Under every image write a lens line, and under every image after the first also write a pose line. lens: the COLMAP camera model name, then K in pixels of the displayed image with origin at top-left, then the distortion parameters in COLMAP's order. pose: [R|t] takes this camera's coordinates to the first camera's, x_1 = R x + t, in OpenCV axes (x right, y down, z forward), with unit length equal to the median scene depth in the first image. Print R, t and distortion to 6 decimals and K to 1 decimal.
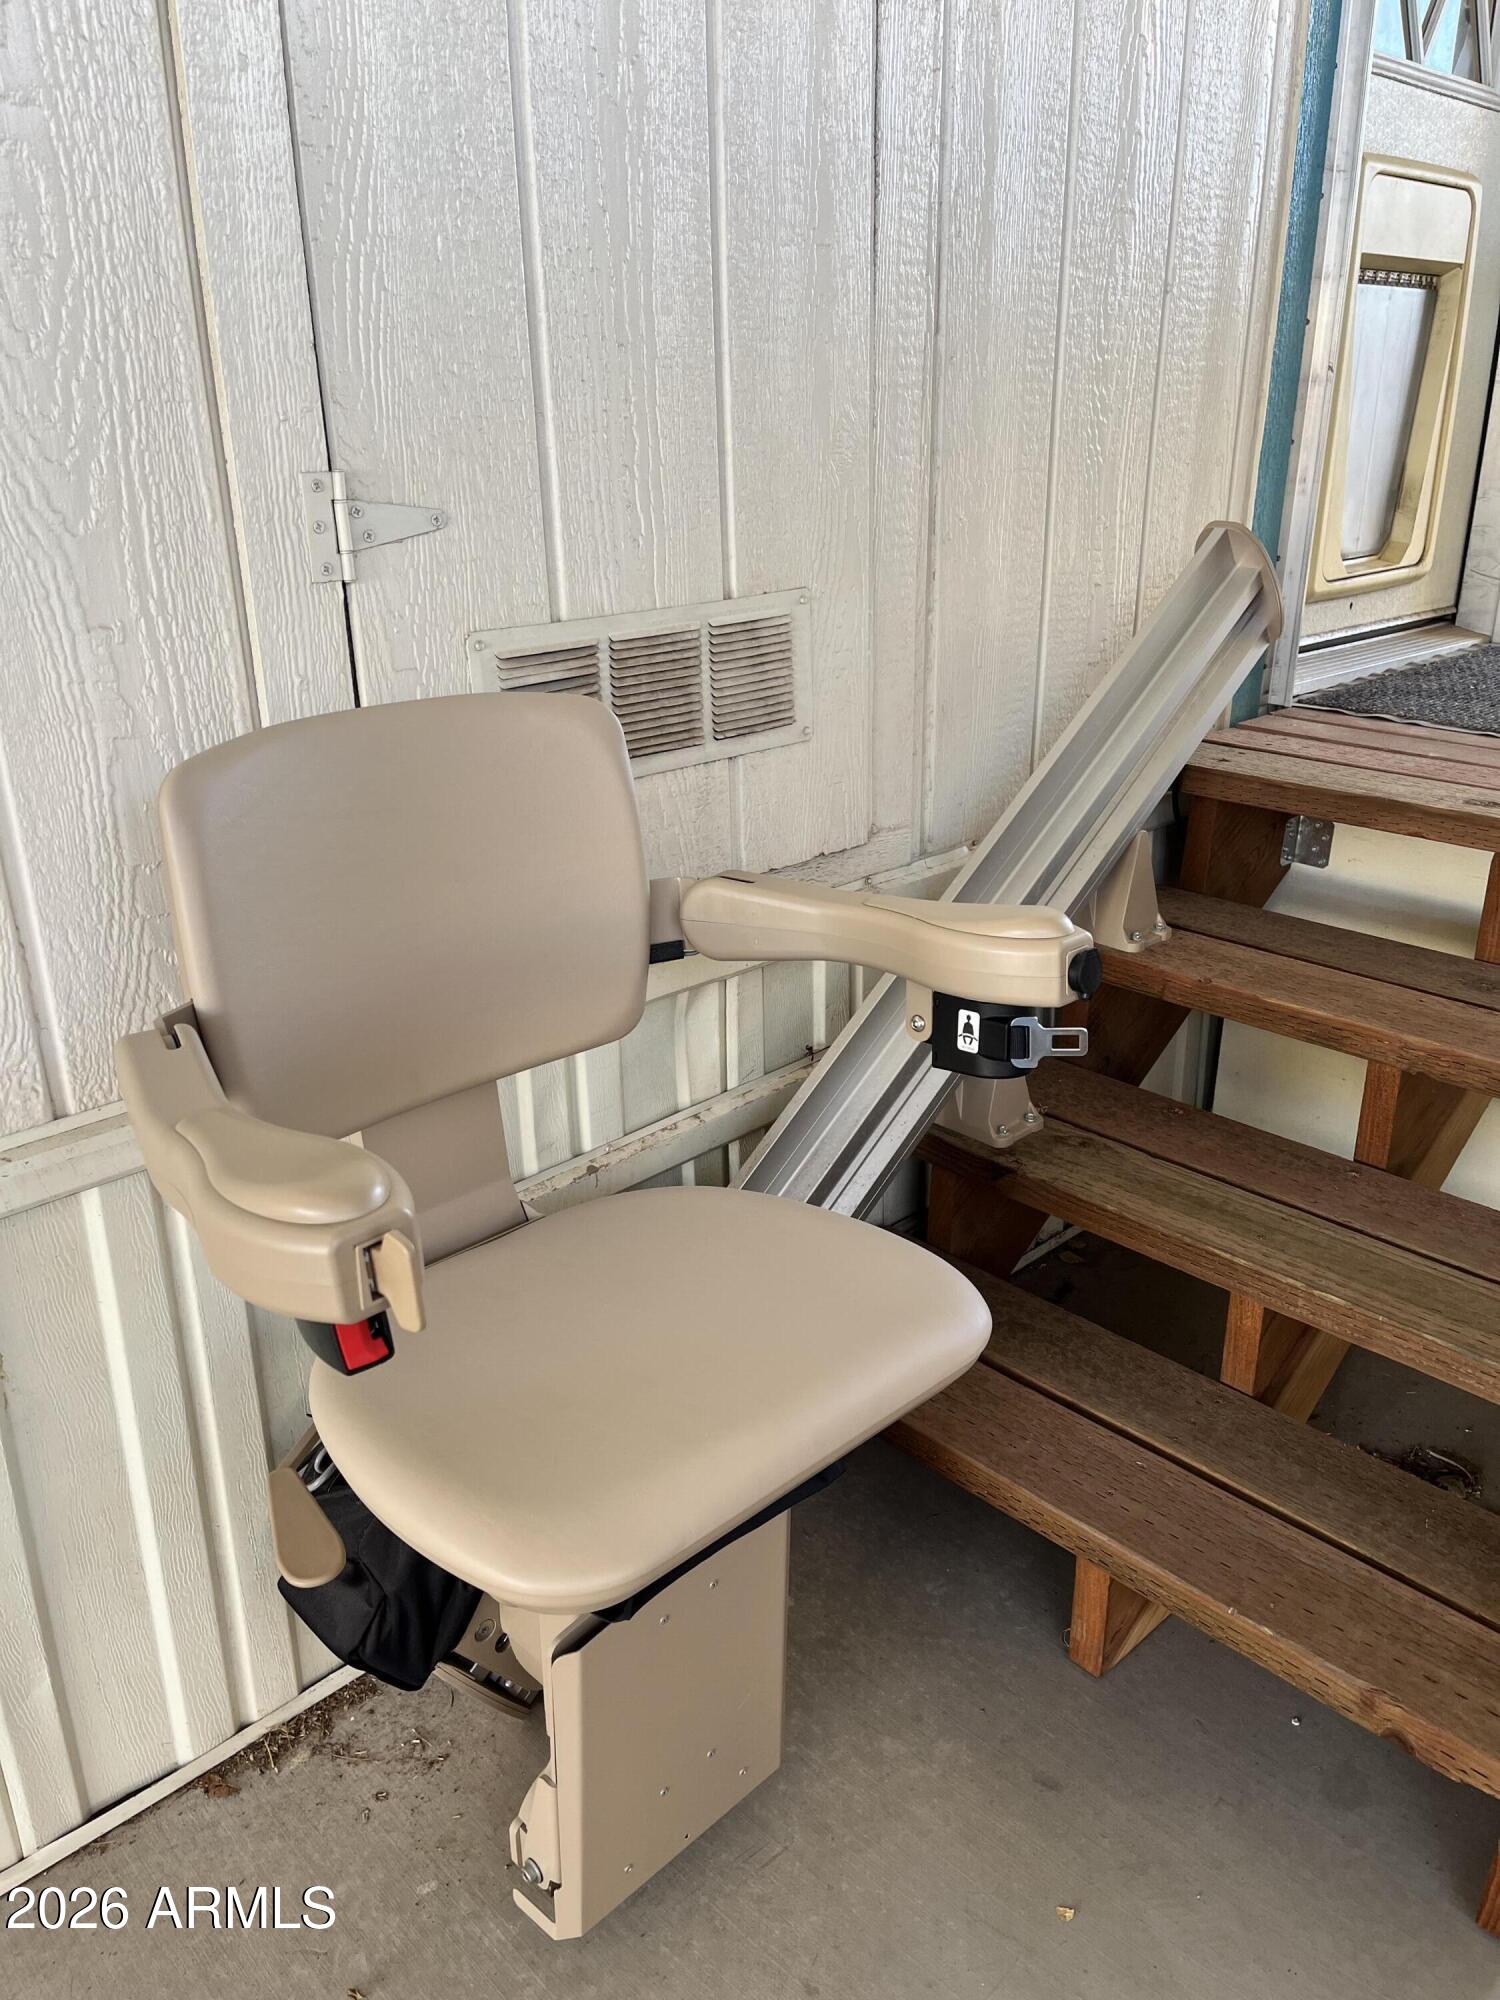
lens RADIAL K [[1515.2, 0, 753.4], [0, 1515.2, 1013.7], [0, 0, 1]] dist [0.061224, -0.091100]
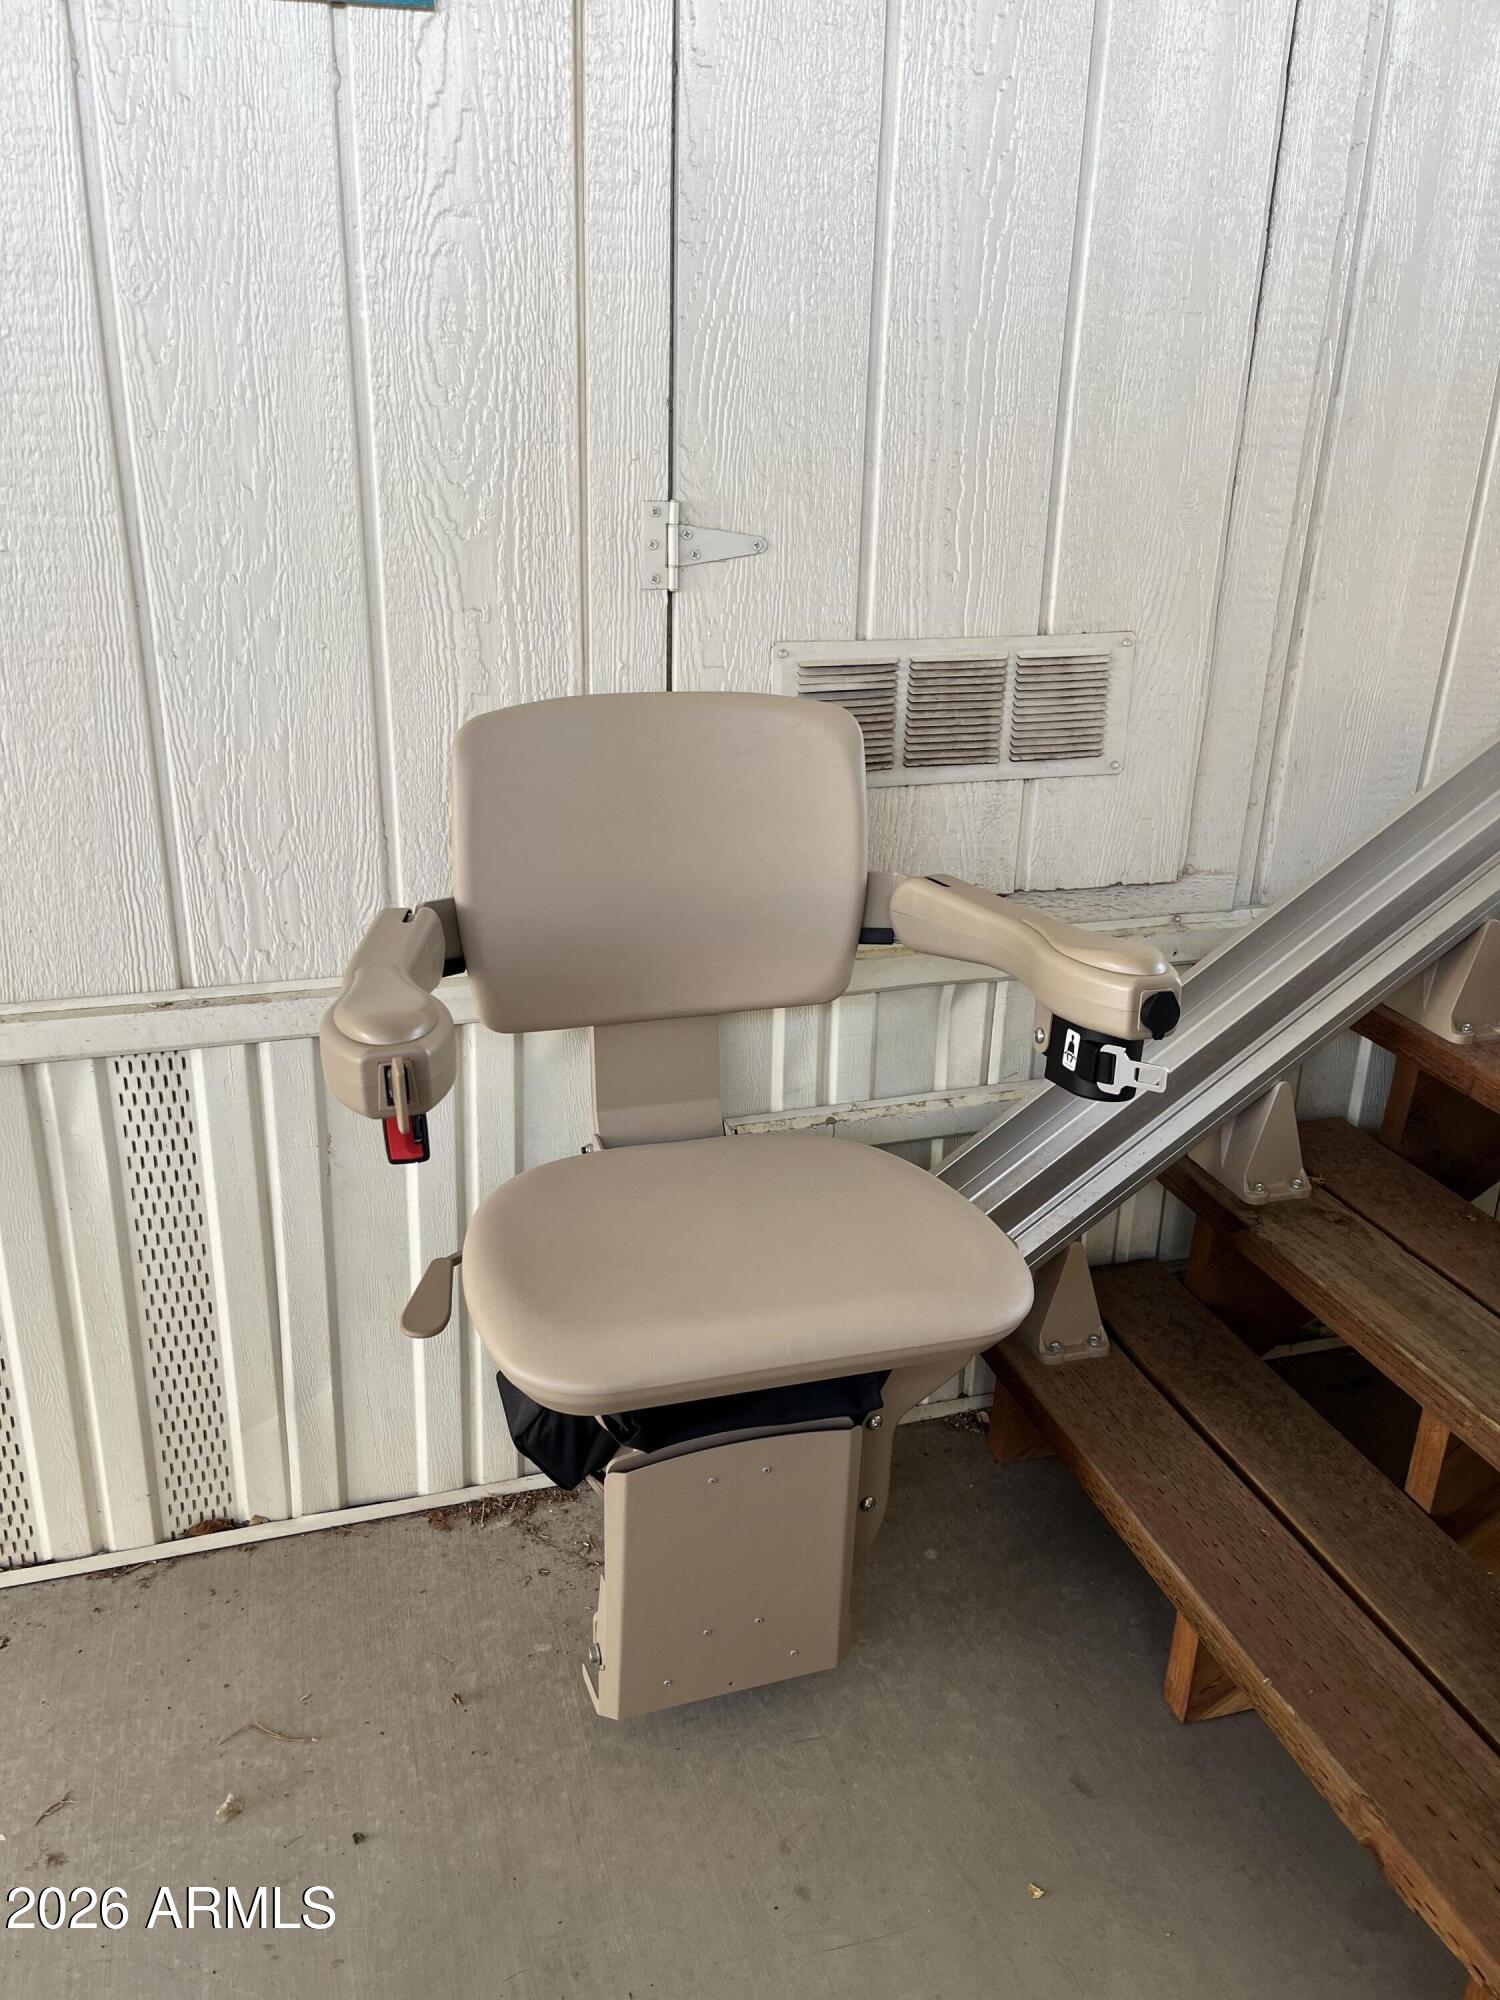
lens RADIAL K [[1515.2, 0, 734.5], [0, 1515.2, 1011.8], [0, 0, 1]] dist [0.061224, -0.091100]
pose [[0.891418, 0.201127, -0.406104, 0.314366], [-0.202581, 0.978452, 0.039912, -0.008484], [0.405381, 0.046691, 0.912955, -0.078593]]
